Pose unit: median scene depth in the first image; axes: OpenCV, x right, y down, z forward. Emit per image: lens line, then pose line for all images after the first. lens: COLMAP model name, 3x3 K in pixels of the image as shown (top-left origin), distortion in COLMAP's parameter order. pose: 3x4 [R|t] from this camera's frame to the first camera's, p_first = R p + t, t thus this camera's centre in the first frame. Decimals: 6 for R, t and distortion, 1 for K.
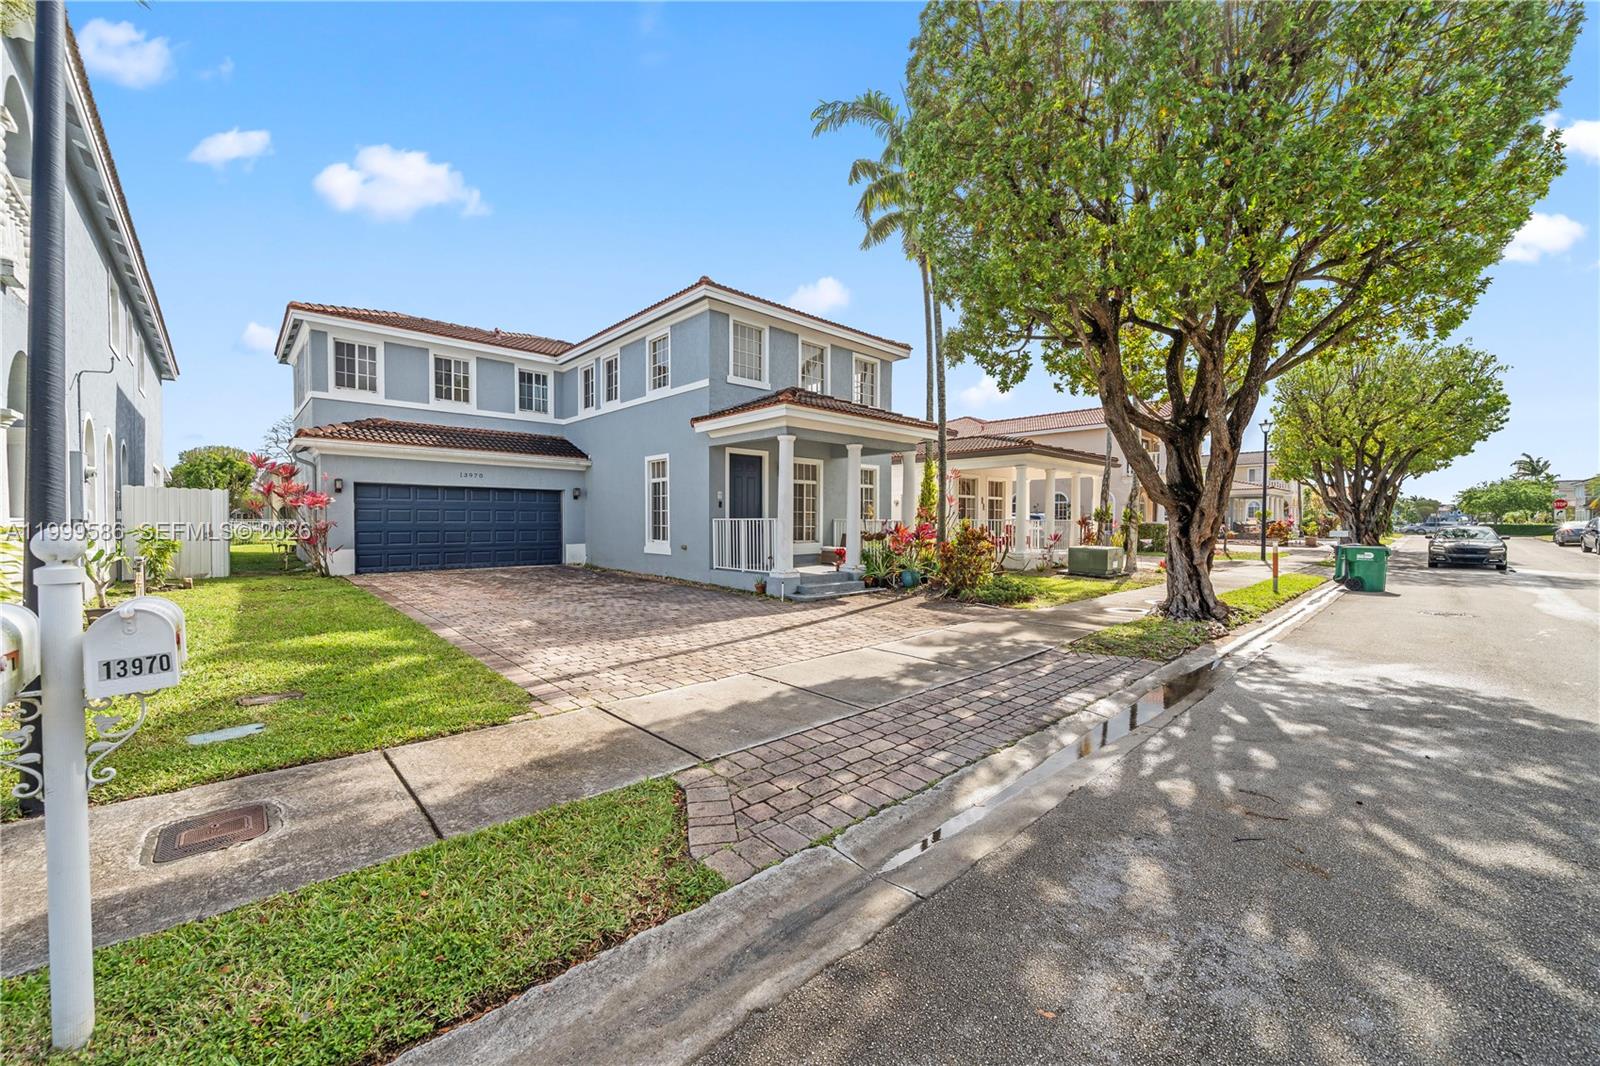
lens RADIAL K [[619.1, 0, 782.8], [0, 619.1, 533.8], [0, 0, 1]] dist [-0.003551, -0.000096]
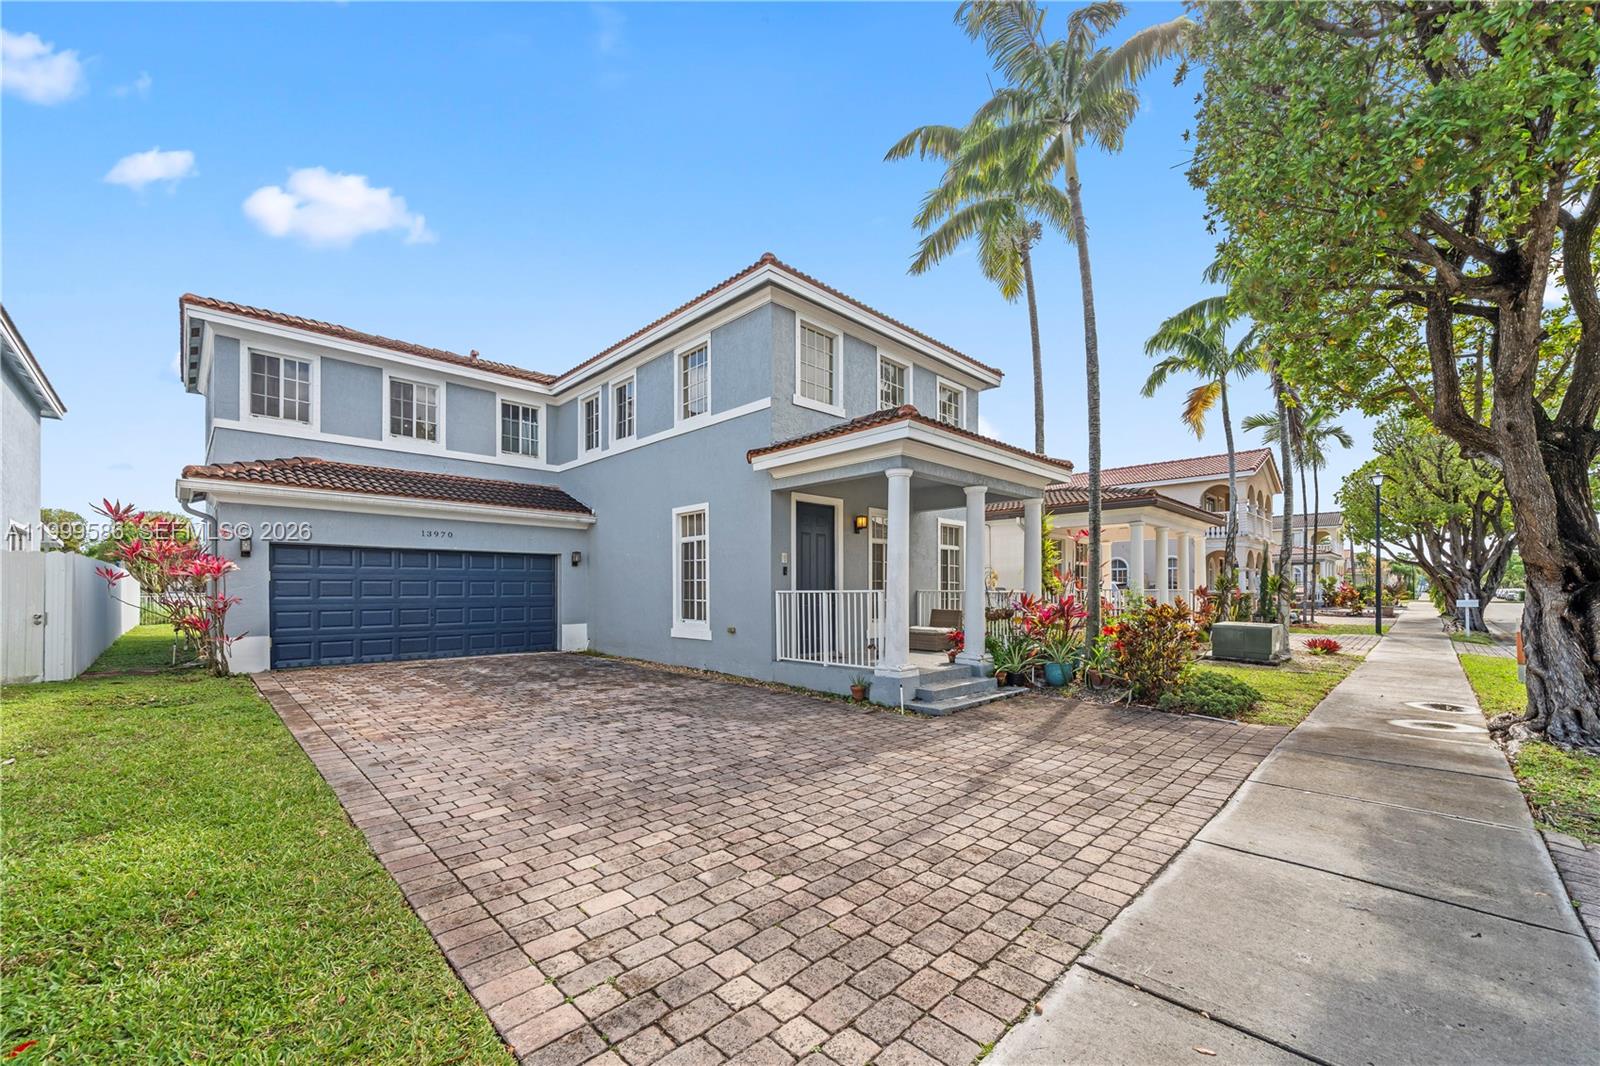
lens RADIAL K [[619.1, 0, 778.9], [0, 619.1, 583.9], [0, 0, 1]] dist [-0.003551, -0.000096]
pose [[0.999575, -0.005000, 0.028703, -0.119319], [0.005913, 0.999477, -0.031800, -0.008713], [-0.028529, 0.031956, 0.999082, 0.258402]]
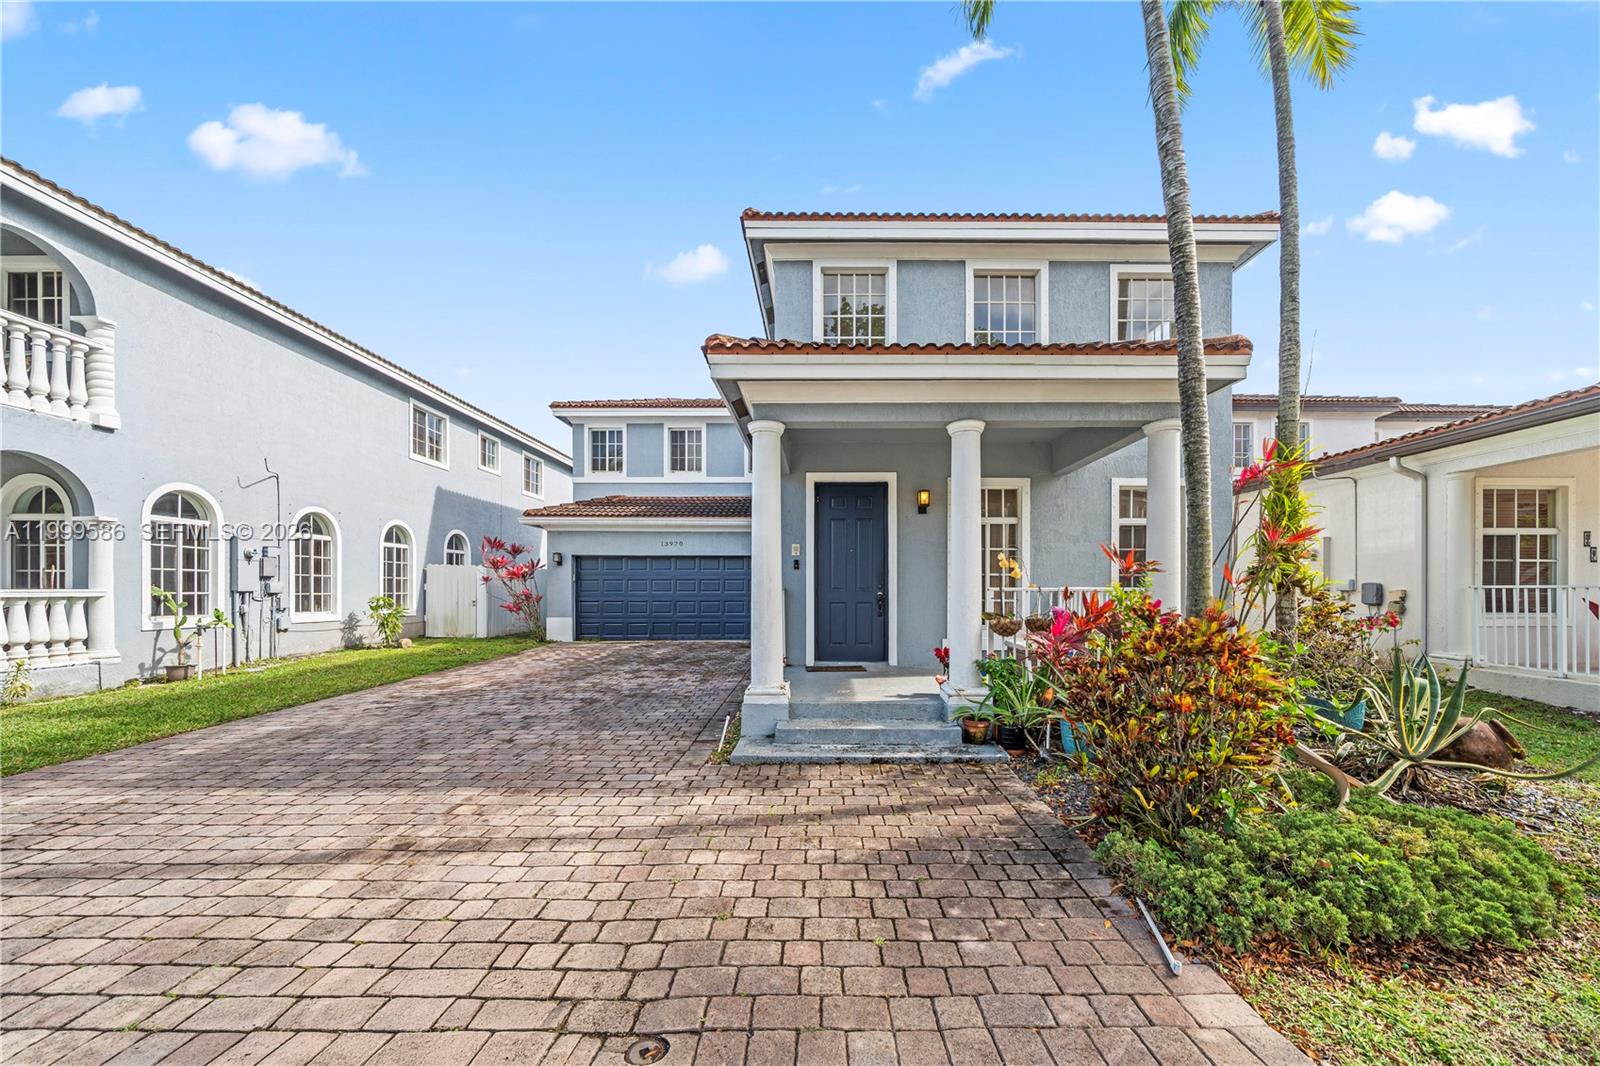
lens RADIAL K [[553.6, 0, 830.1], [0, 553.6, 588.1], [0, 0, 1]] dist [-0.005310, 0.000522]
pose [[0.744320, -0.004283, -0.667810, 0.278011], [-0.010808, 0.999771, -0.018458, -0.012648], [0.667736, 0.020956, 0.744103, 0.557451]]
